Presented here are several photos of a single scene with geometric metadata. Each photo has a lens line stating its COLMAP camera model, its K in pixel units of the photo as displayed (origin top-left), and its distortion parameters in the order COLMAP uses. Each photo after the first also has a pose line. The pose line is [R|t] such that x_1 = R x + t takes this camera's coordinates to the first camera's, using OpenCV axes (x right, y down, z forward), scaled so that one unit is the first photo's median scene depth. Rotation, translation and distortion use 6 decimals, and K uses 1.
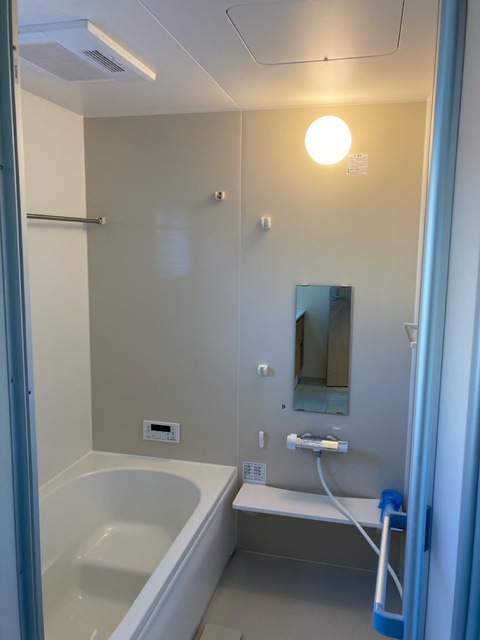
lens RADIAL K [[523.0, 0, 235.1], [0, 523.0, 318.0], [0, 0, 1]] dist [0.013345, -0.000874]
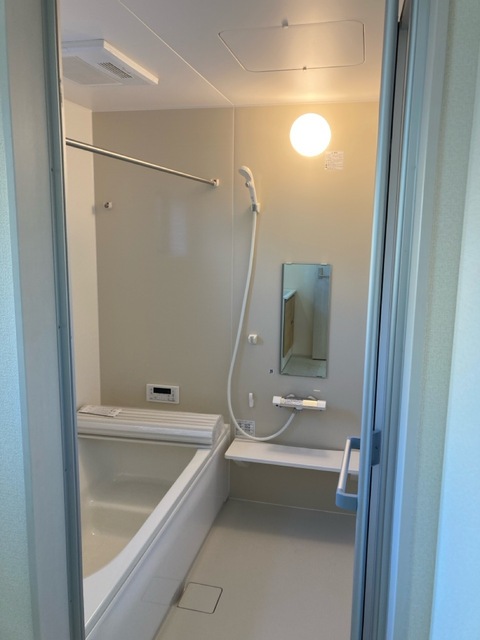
lens RADIAL K [[523.0, 0, 246.4], [0, 523.0, 322.9], [0, 0, 1]] dist [0.013345, -0.000874]
pose [[0.999589, 0.001262, 0.028649, 0.007357], [-0.002446, 0.999142, 0.041343, 0.018146], [-0.028572, -0.041396, 0.998734, -0.133446]]
